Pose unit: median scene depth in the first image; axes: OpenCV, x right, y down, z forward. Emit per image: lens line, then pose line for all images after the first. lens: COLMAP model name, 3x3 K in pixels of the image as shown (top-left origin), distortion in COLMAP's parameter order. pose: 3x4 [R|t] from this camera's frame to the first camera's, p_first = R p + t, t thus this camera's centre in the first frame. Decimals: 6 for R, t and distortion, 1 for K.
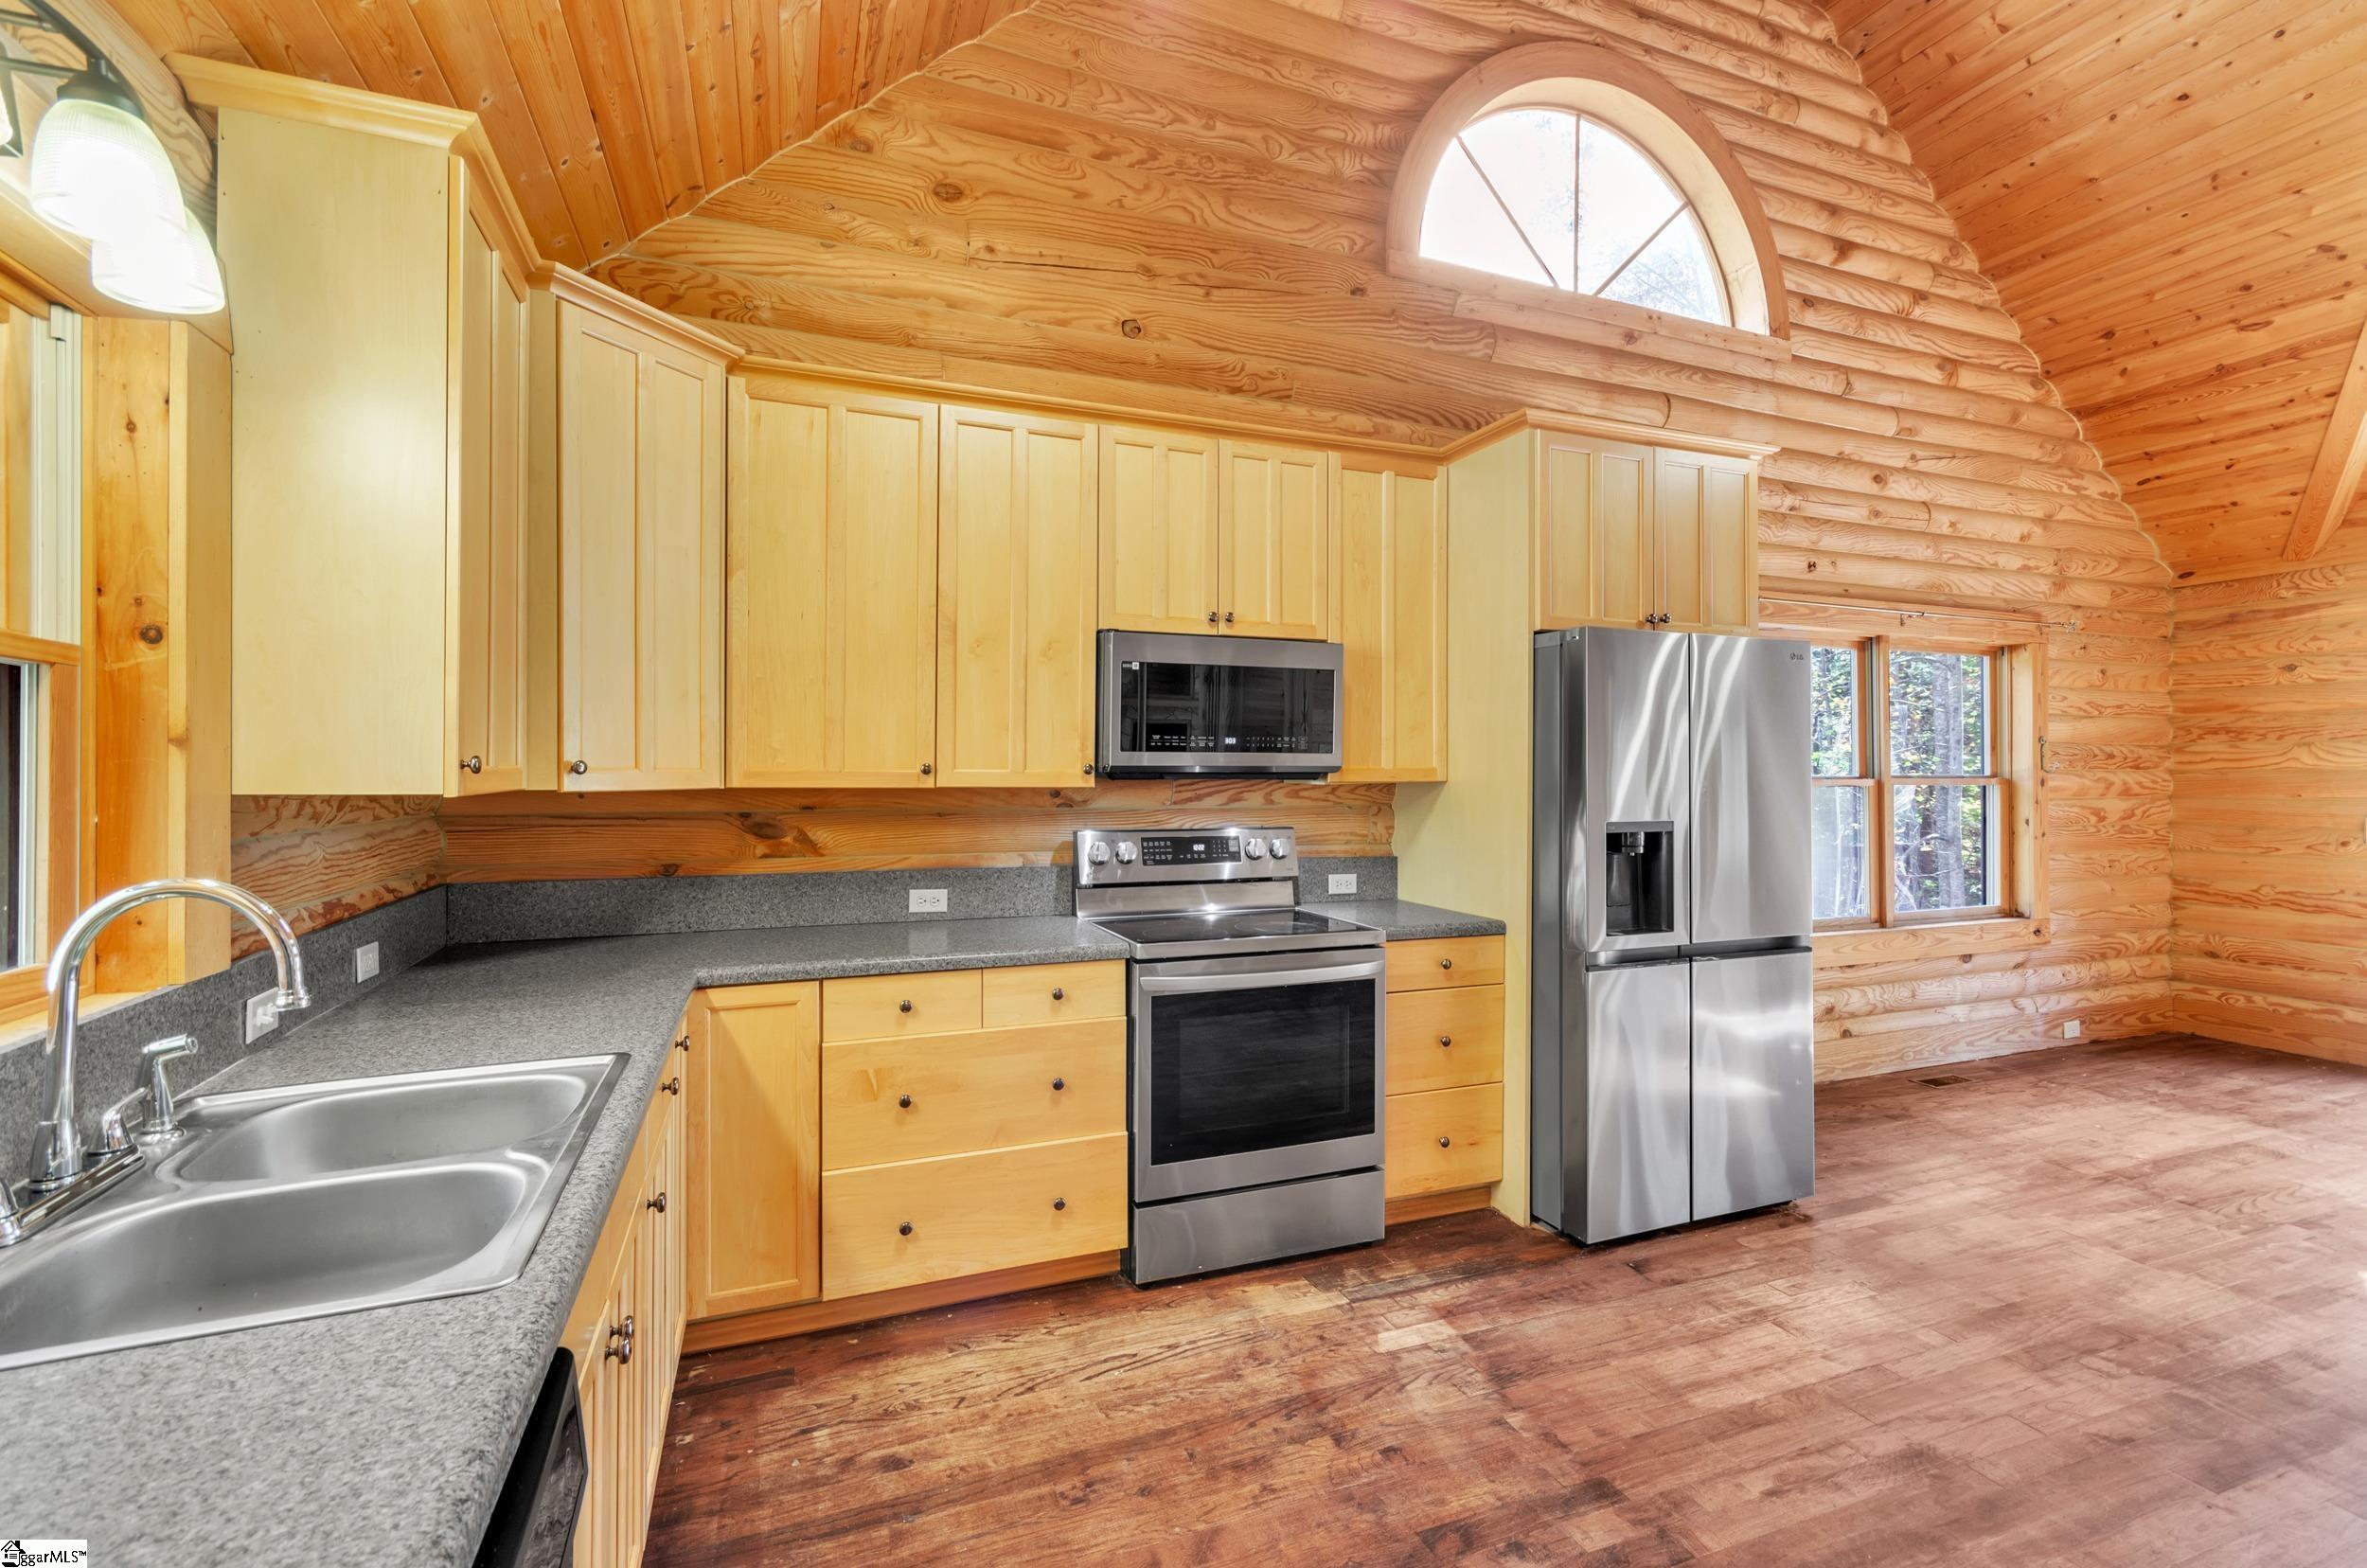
lens RADIAL K [[1053.5, 0, 1189.8], [0, 1053.5, 765.2], [0, 0, 1]] dist [0.004930, 0.000070]
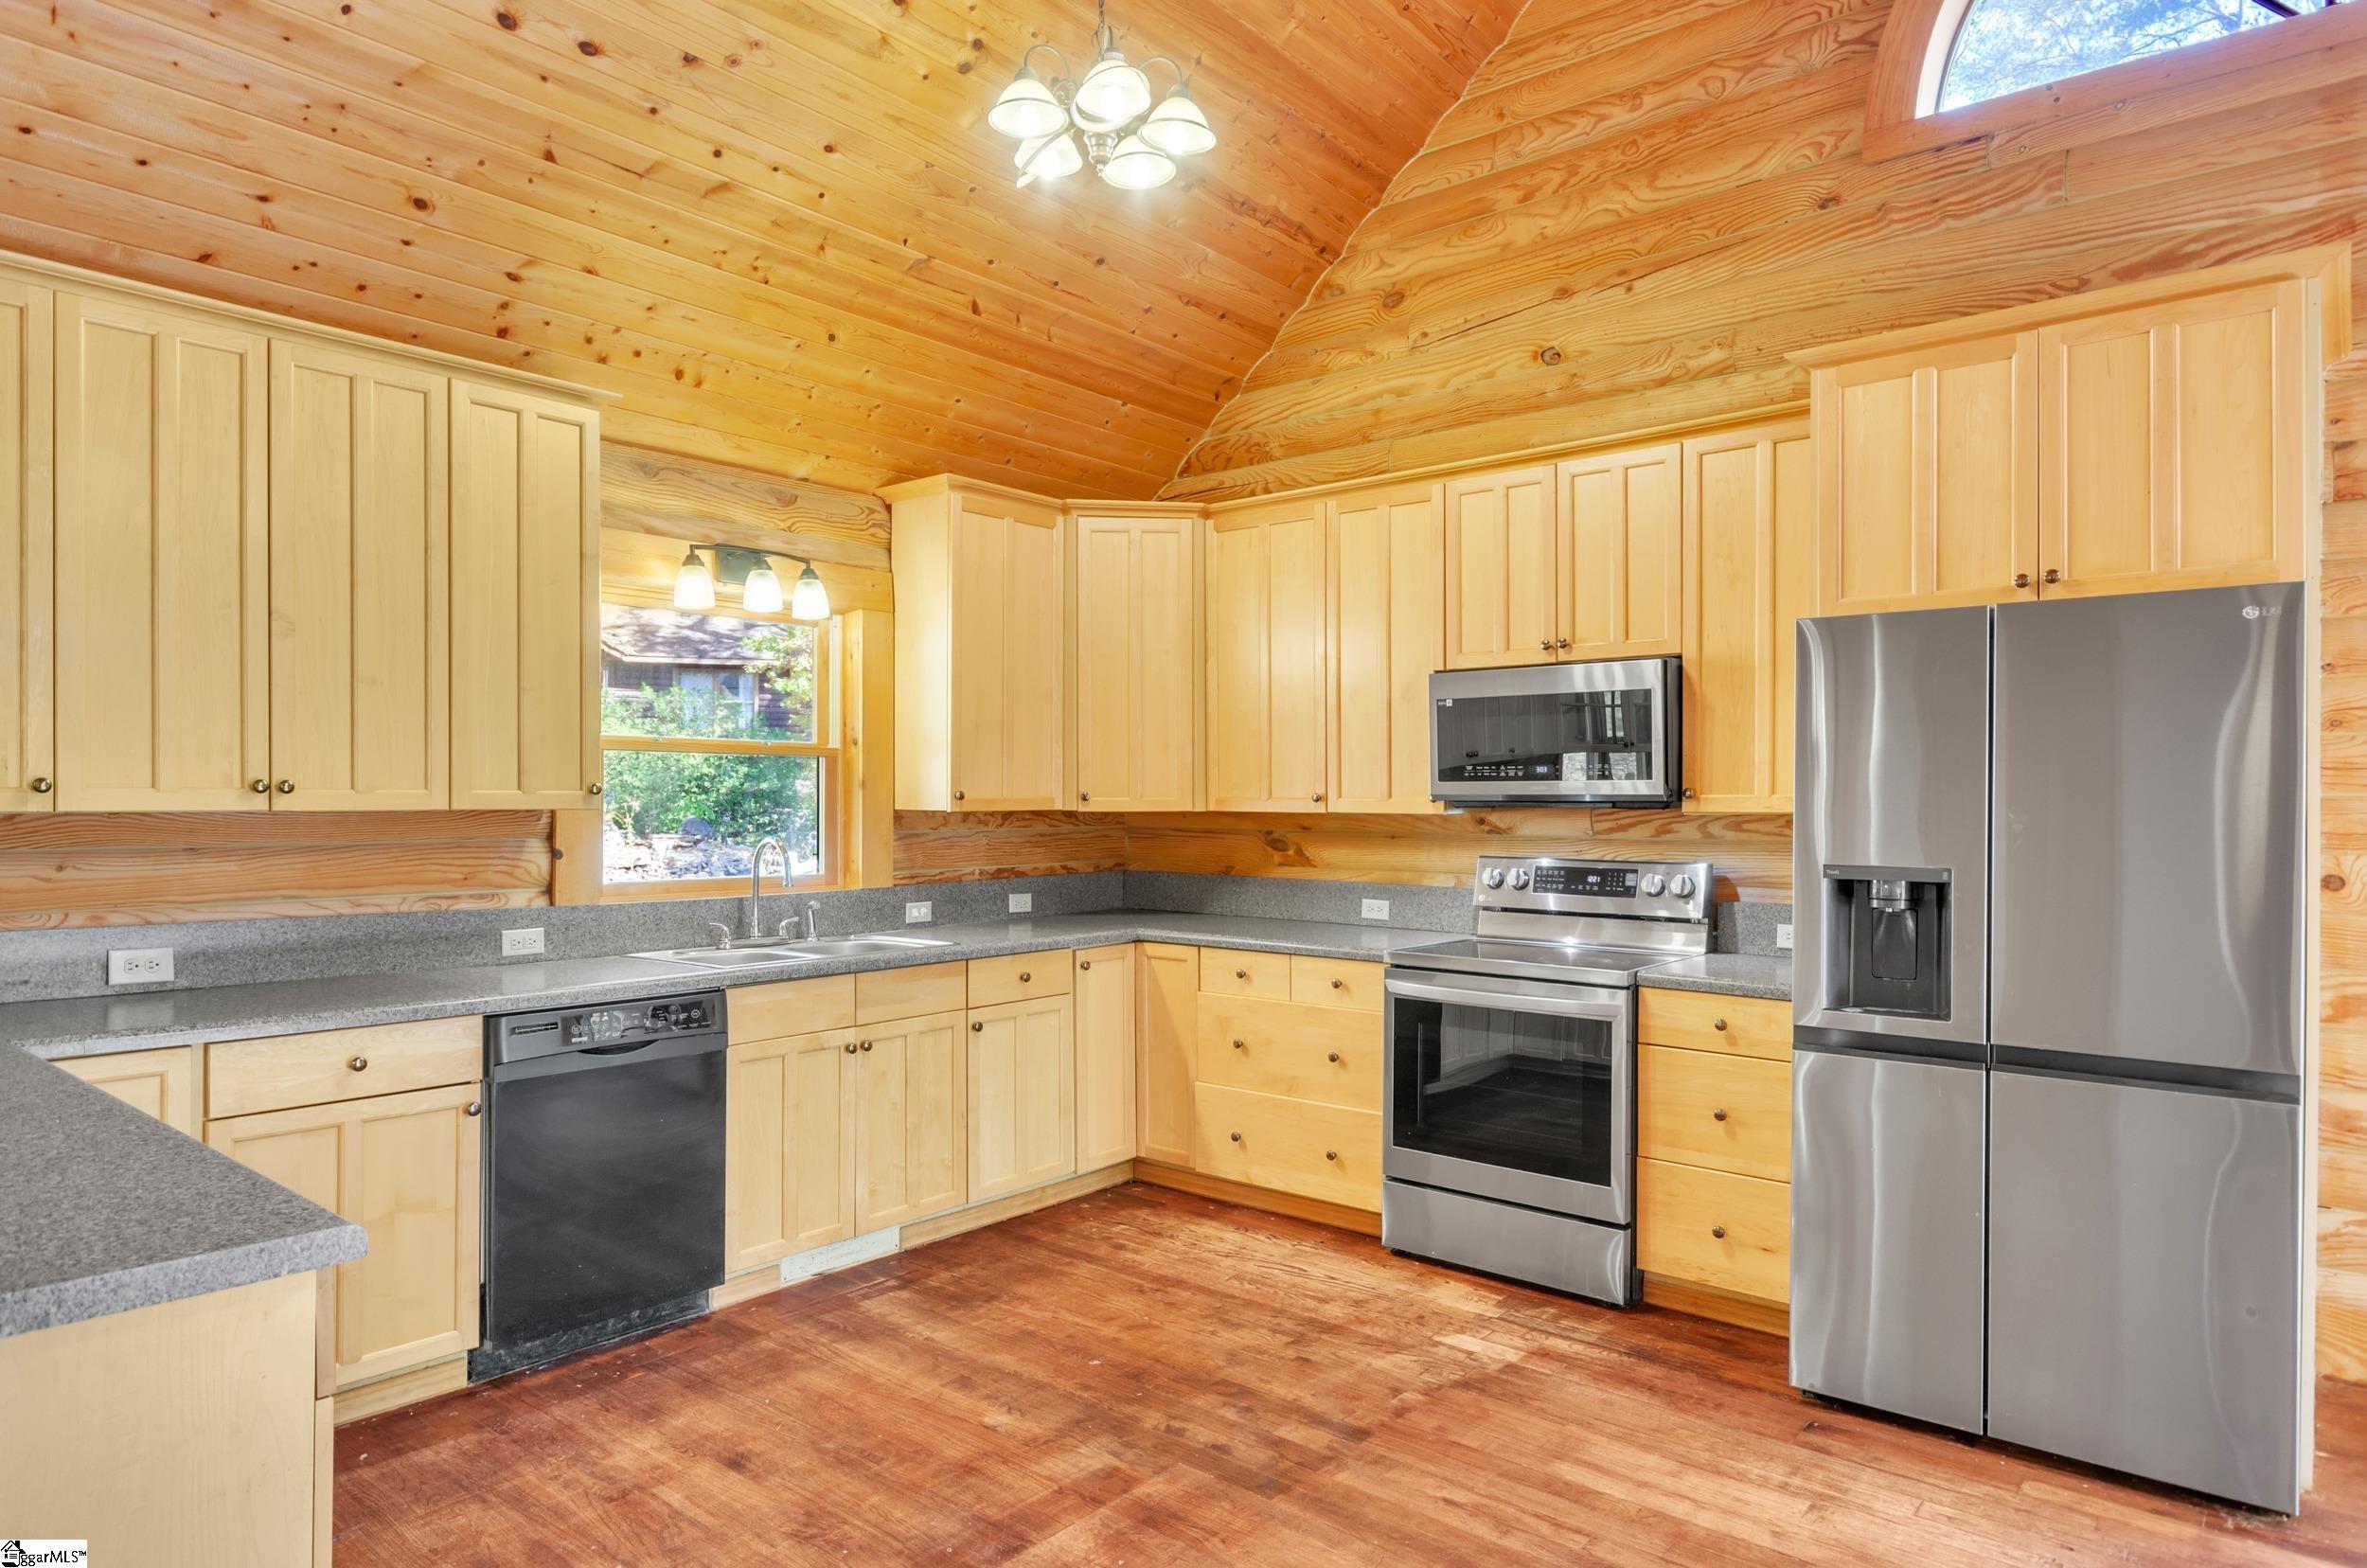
lens RADIAL K [[1368.4, 0, 1183.5], [0, 1368.4, 784.0], [0, 0, 1]] dist [-0.001502, -0.000311]
pose [[0.472002, -0.008582, -0.881556, 1.229345], [0.005385, 0.999962, -0.006851, -0.002947], [0.881581, -0.001514, 0.472031, 0.108782]]
